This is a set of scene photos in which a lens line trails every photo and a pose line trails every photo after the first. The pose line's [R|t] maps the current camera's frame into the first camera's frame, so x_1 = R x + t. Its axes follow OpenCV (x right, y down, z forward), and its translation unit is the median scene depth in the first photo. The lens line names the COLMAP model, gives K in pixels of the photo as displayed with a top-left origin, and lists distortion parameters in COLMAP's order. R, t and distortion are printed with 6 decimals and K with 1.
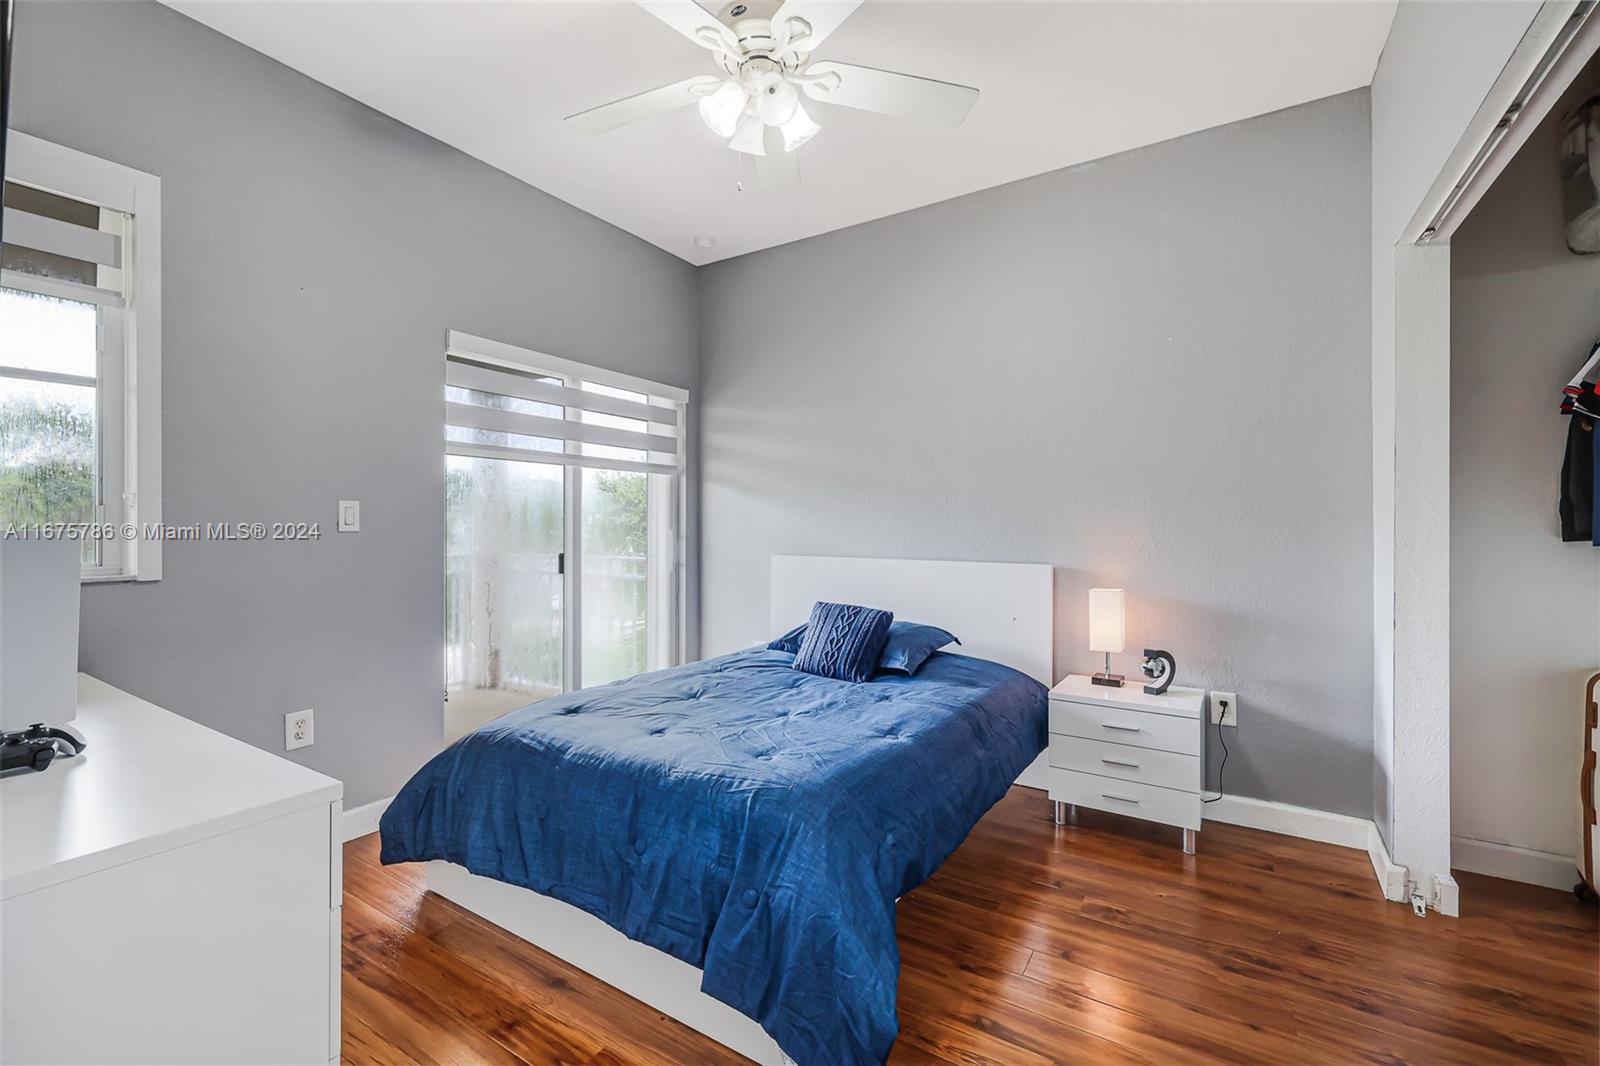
lens RADIAL K [[681.0, 0, 789.4], [0, 681.0, 527.0], [0, 0, 1]] dist [-0.001036, -0.000061]
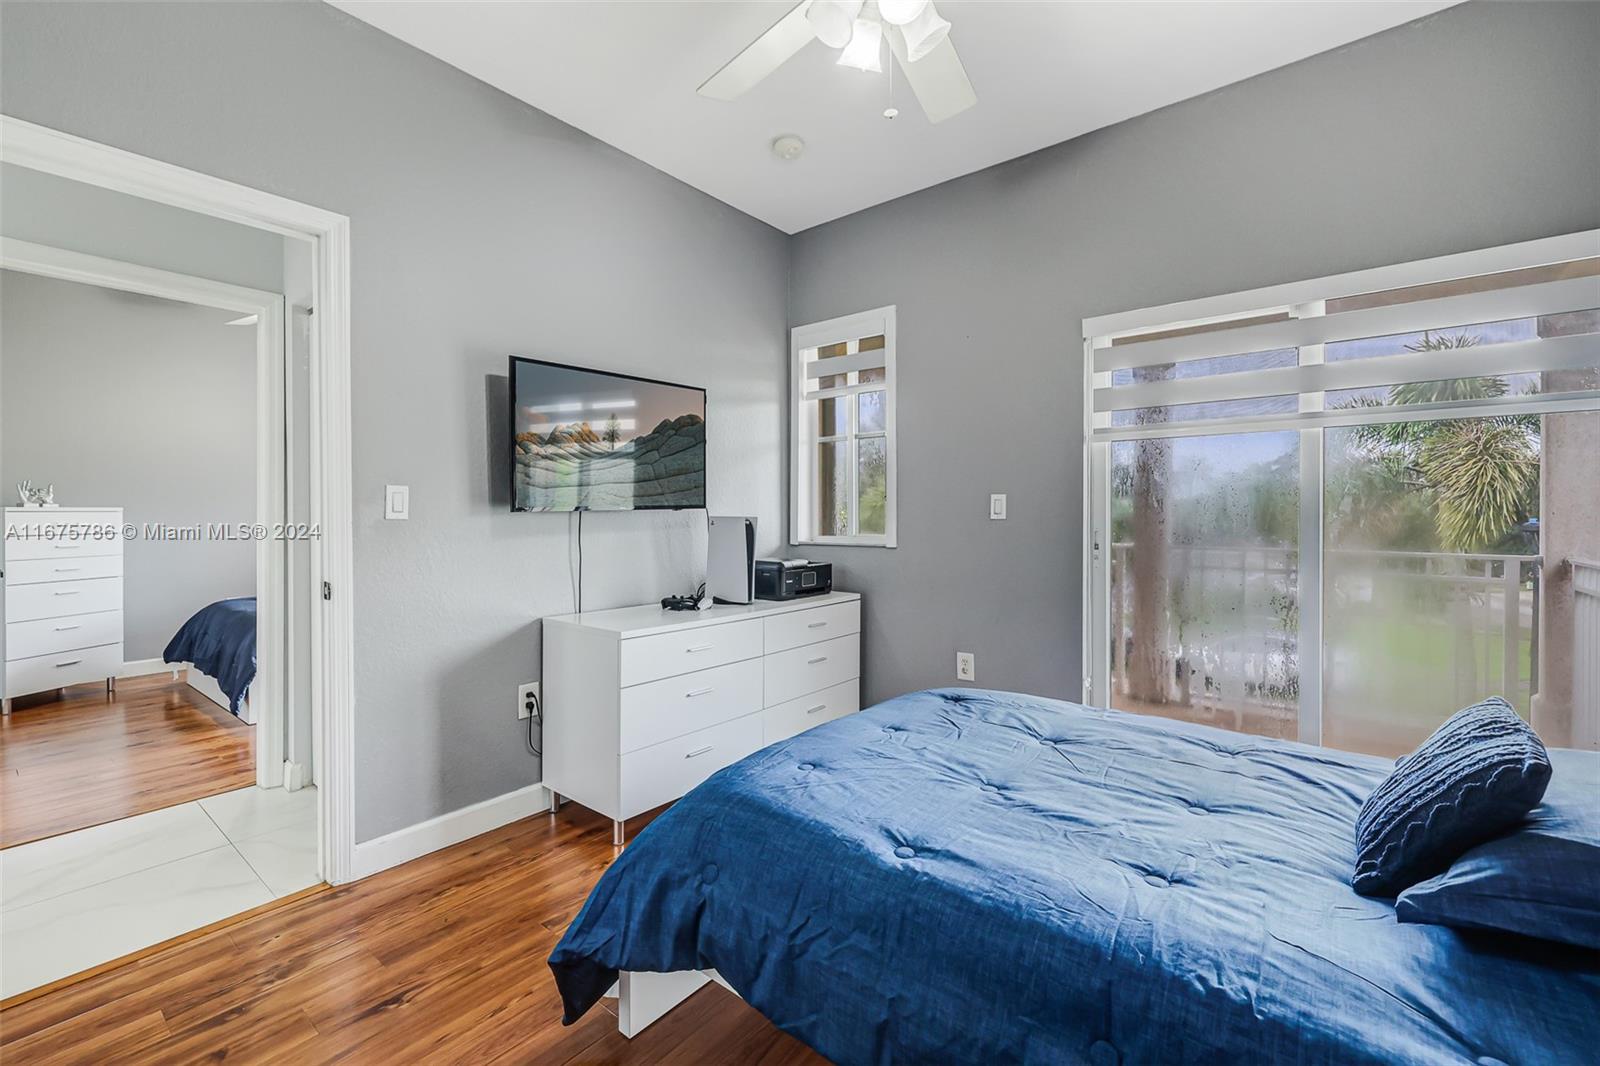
lens RADIAL K [[681.0, 0, 787.8], [0, 681.0, 525.5], [0, 0, 1]] dist [-0.001036, -0.000061]
pose [[-0.122140, 0.013259, -0.992424, 0.743133], [-0.002711, 0.999903, 0.013692, 0.002276], [0.992509, 0.004363, -0.122092, 0.927616]]
